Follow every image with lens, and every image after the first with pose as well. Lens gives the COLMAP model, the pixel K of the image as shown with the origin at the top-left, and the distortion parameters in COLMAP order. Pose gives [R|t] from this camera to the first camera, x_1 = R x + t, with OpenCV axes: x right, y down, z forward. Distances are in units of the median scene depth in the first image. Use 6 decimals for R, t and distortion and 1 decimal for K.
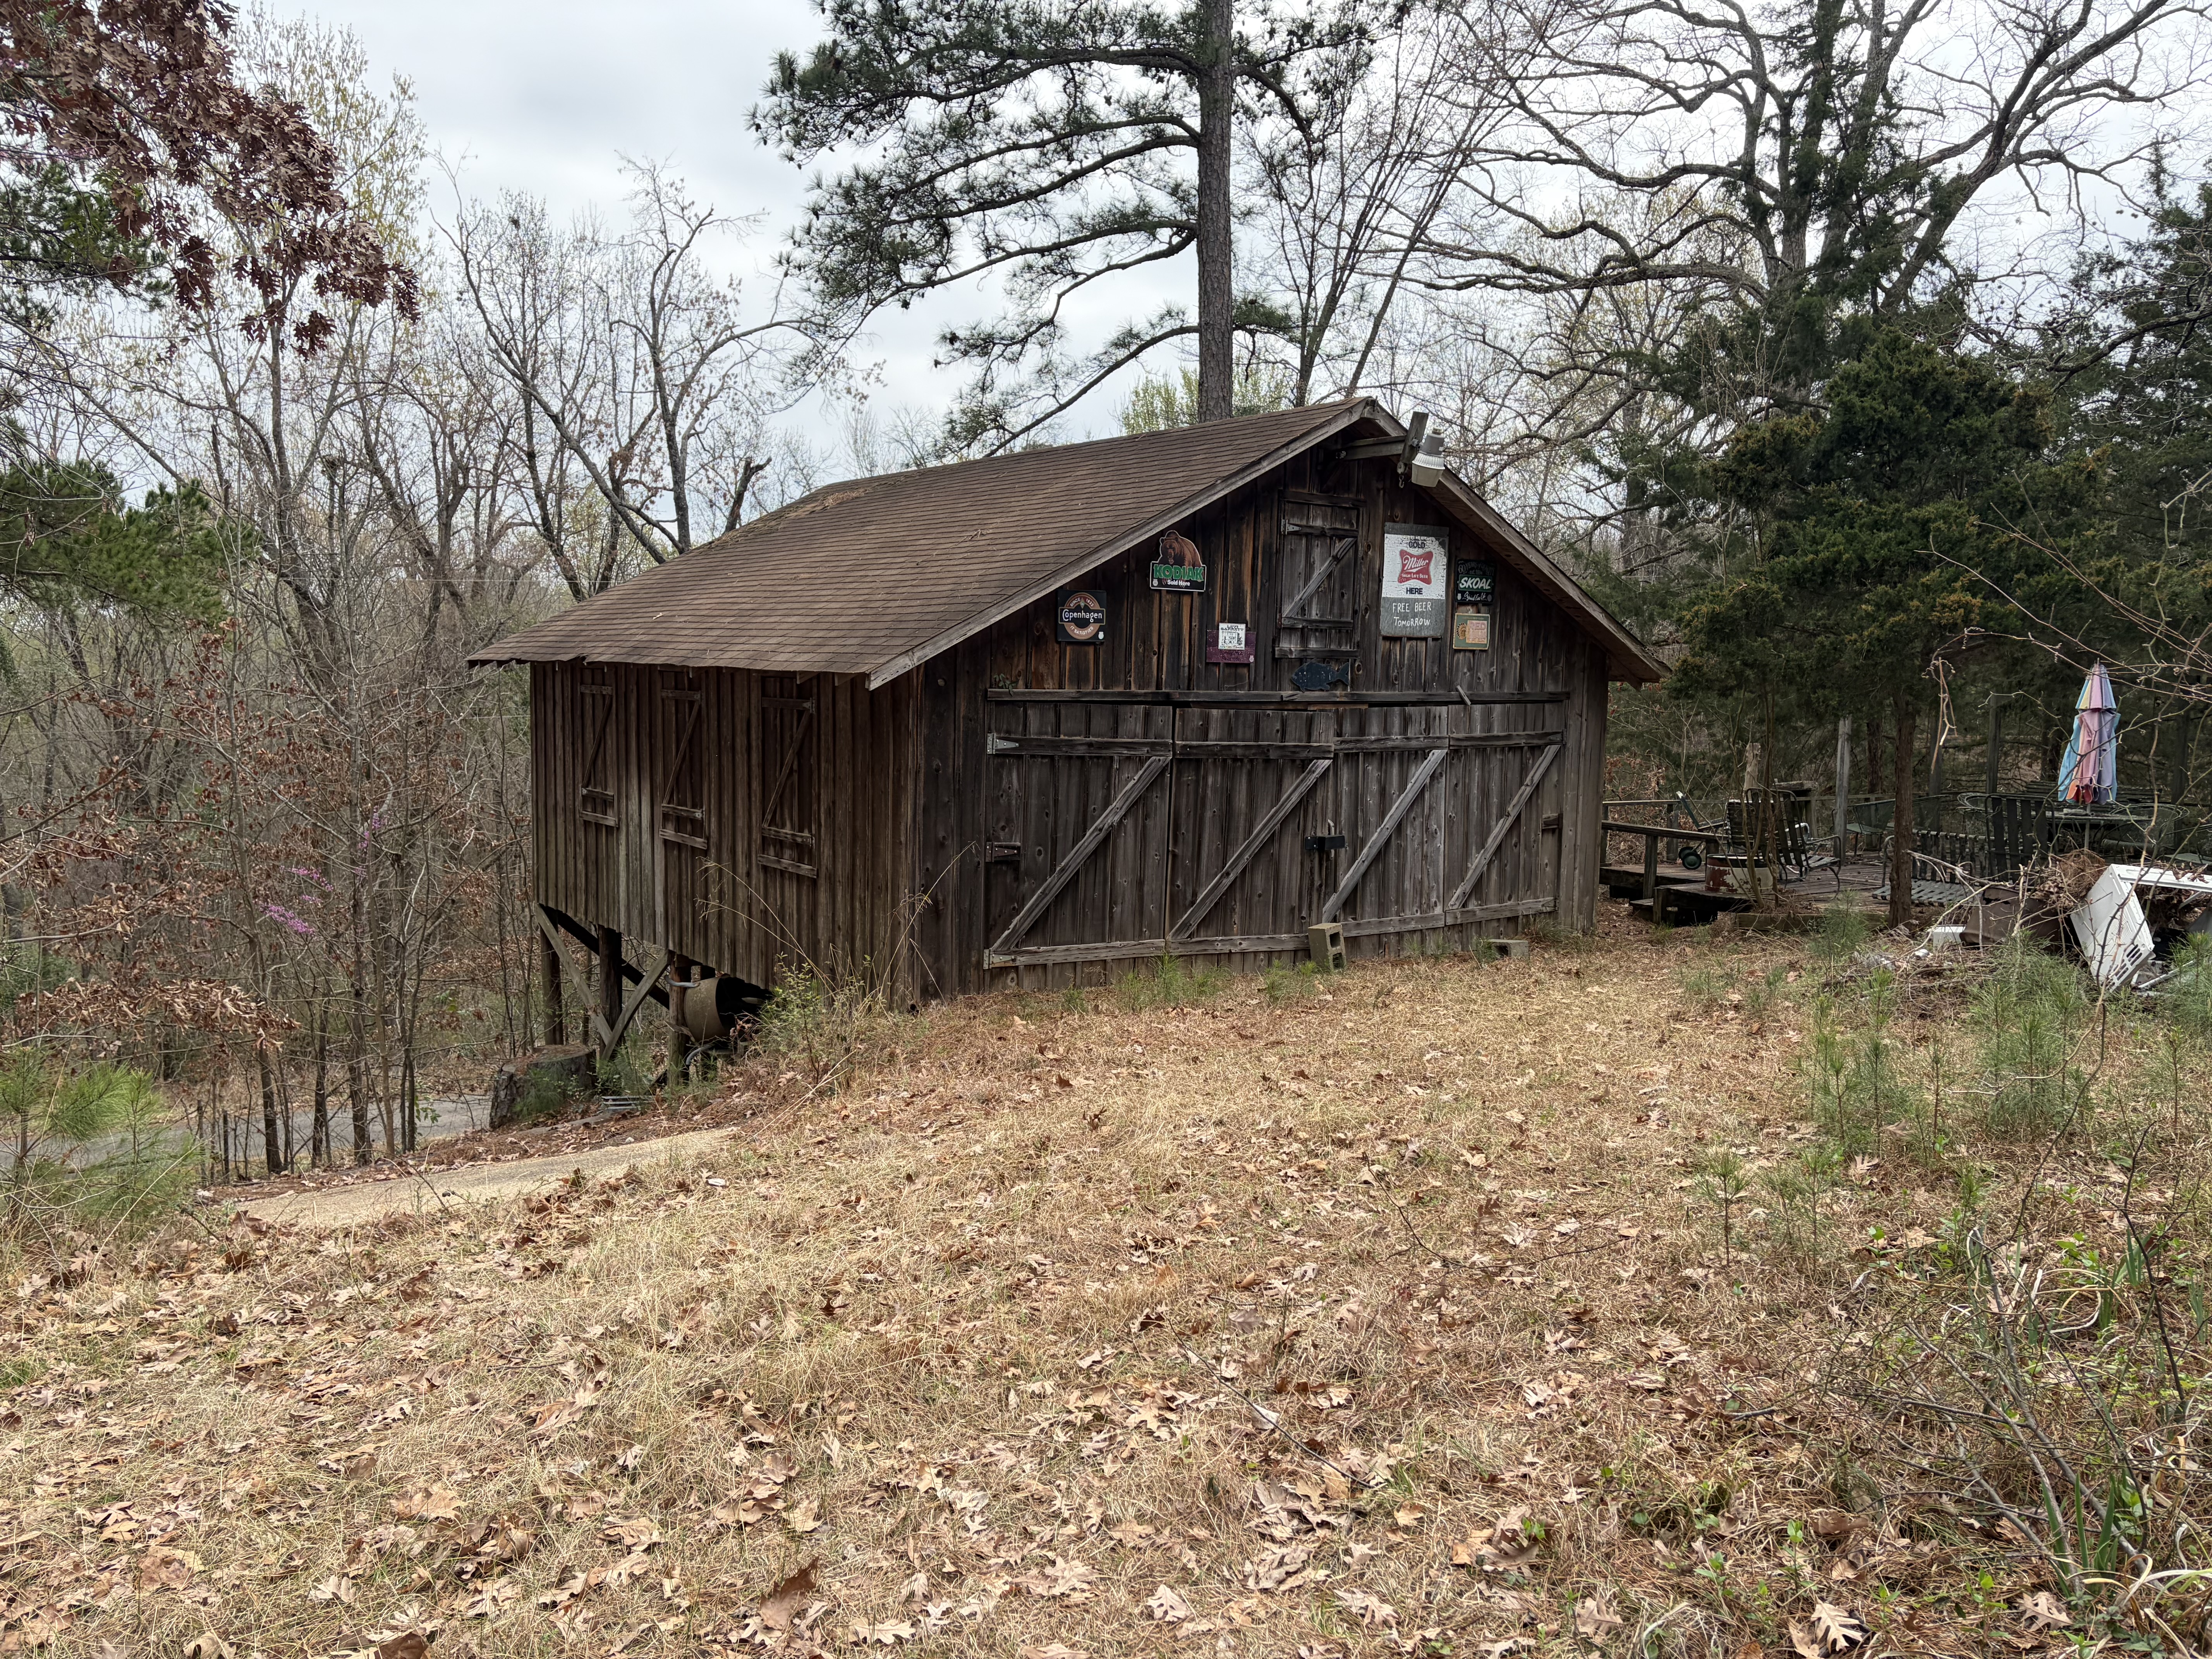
lens RADIAL K [[1643.6, 0, 1112.2], [0, 1643.6, 816.1], [0, 0, 1]] dist [0.003768, -0.006737]
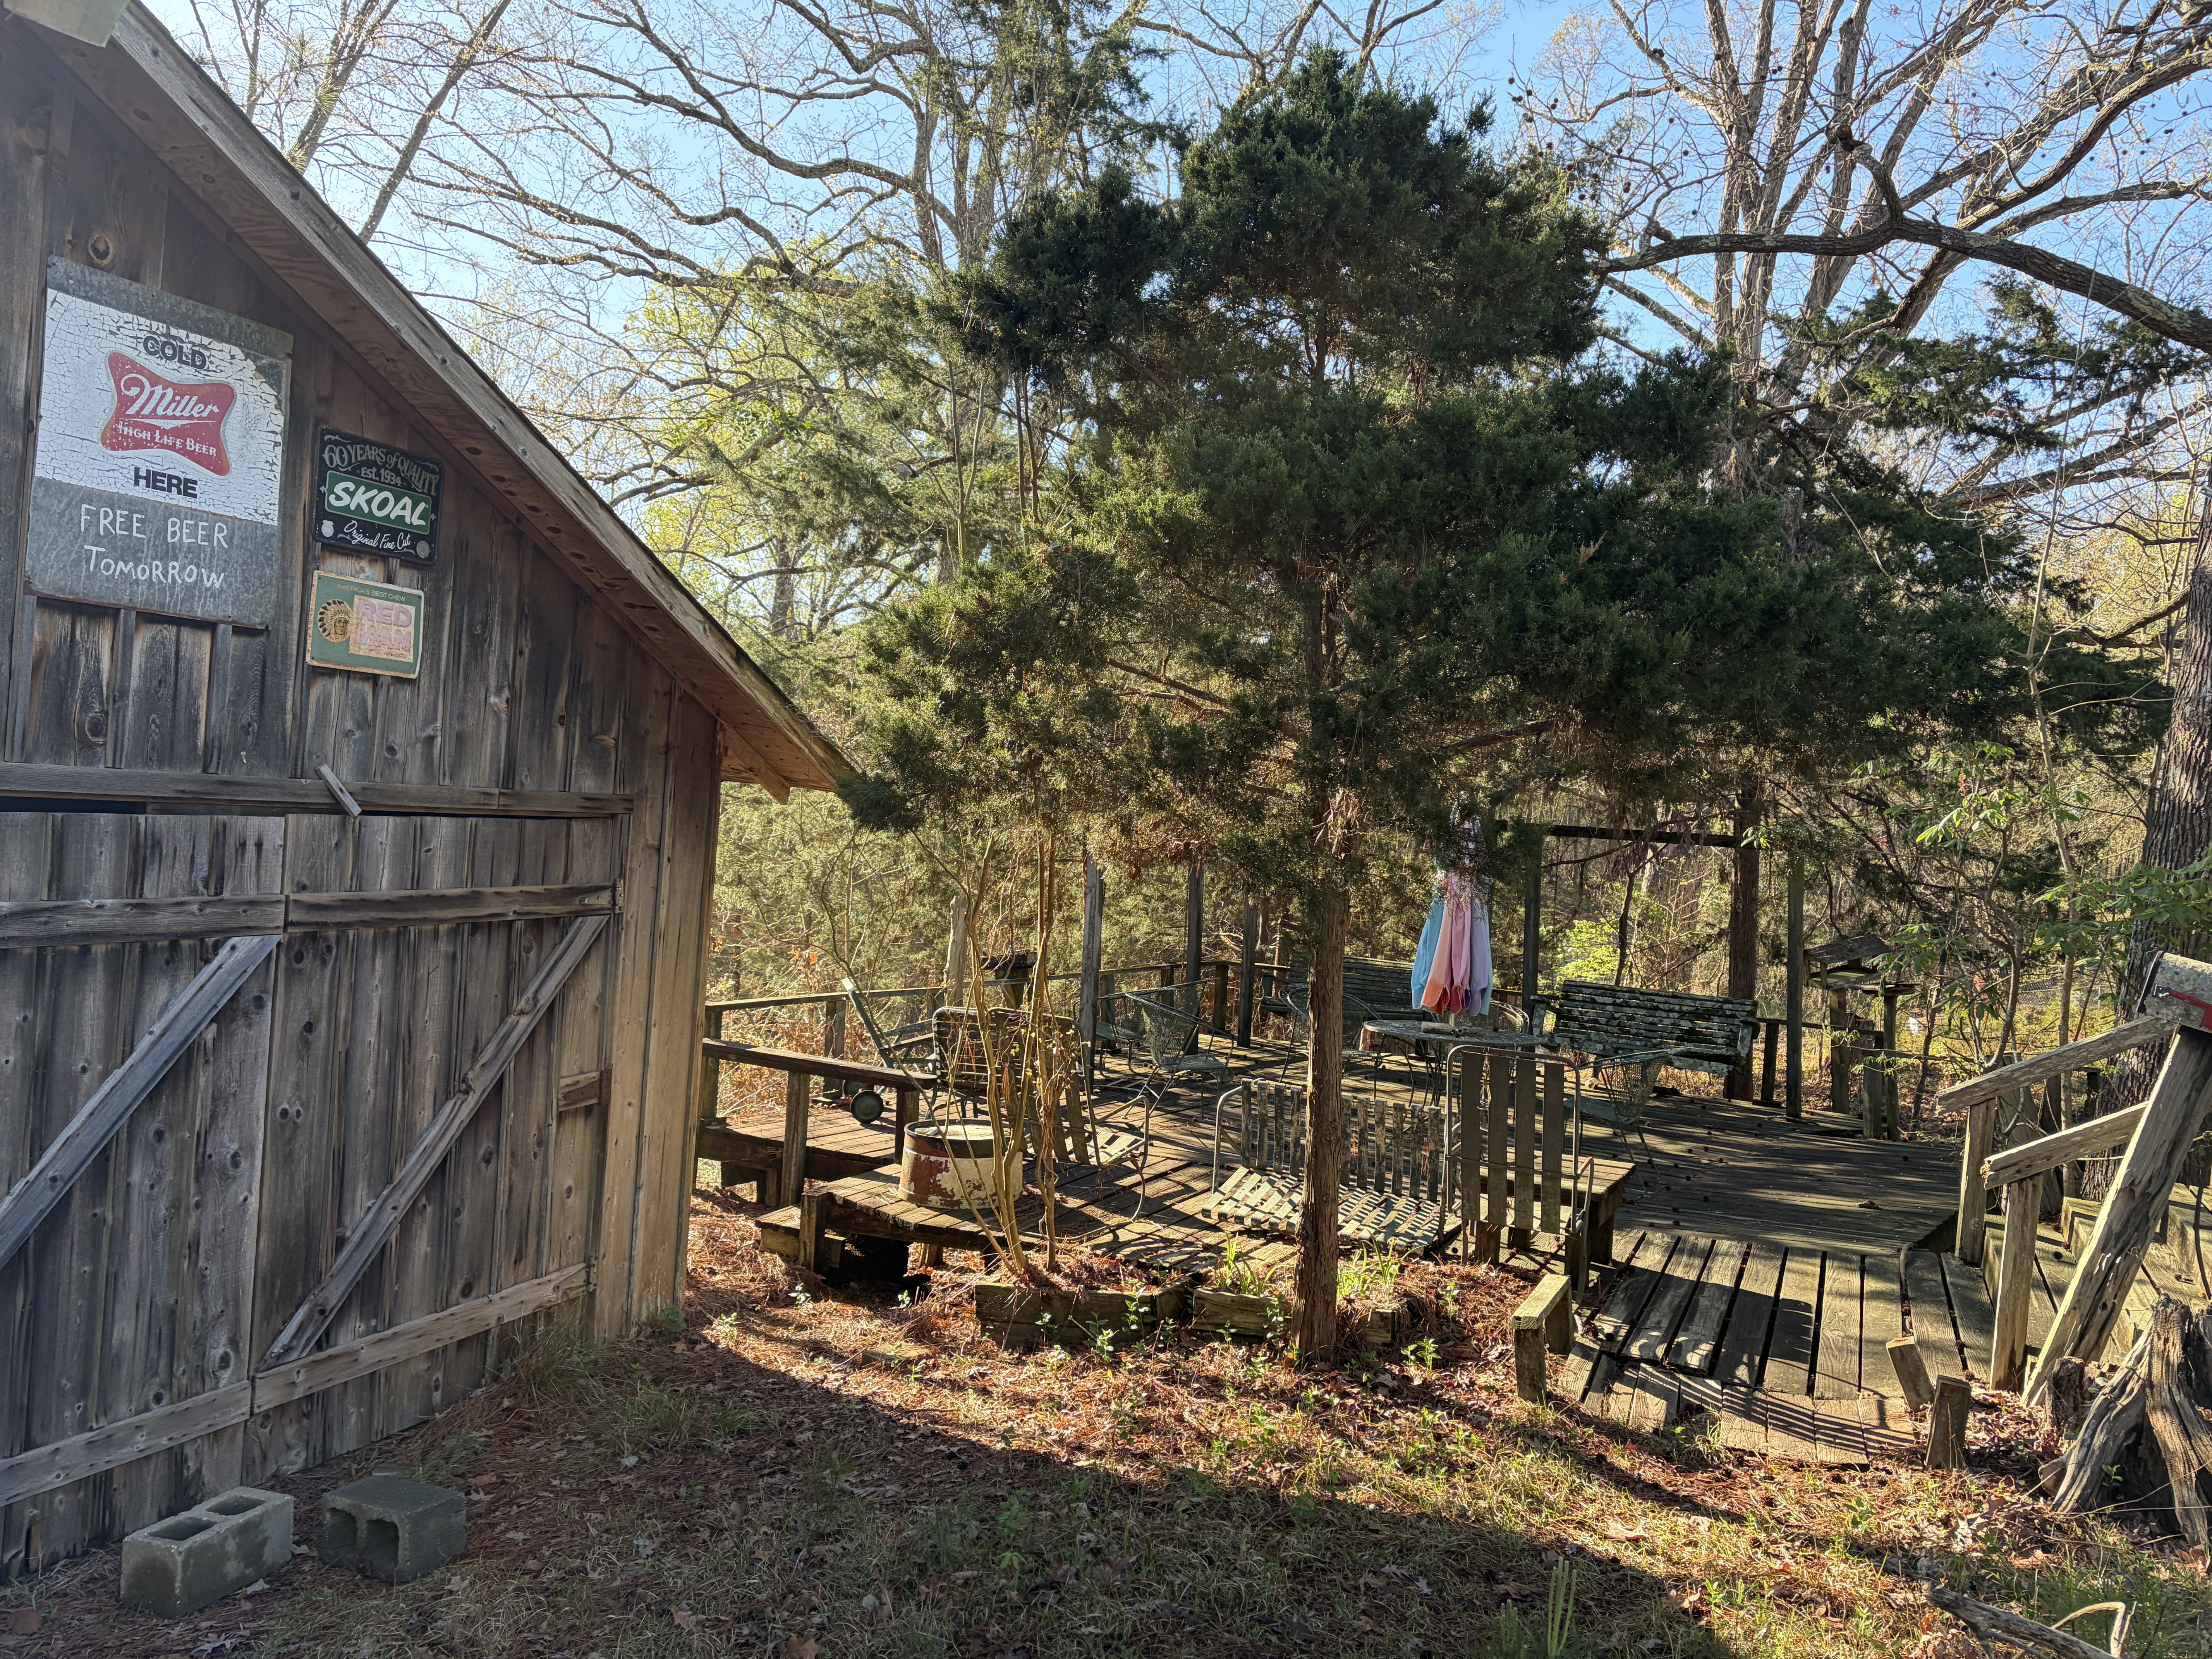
lens RADIAL K [[1643.6, 0, 1112.2], [0, 1643.6, 816.1], [0, 0, 1]] dist [0.003768, -0.006737]
pose [[0.871800, 0.042562, 0.488009, 0.181281], [-0.008816, 0.997420, -0.071241, -0.041245], [-0.489783, 0.057806, 0.869926, 0.571258]]
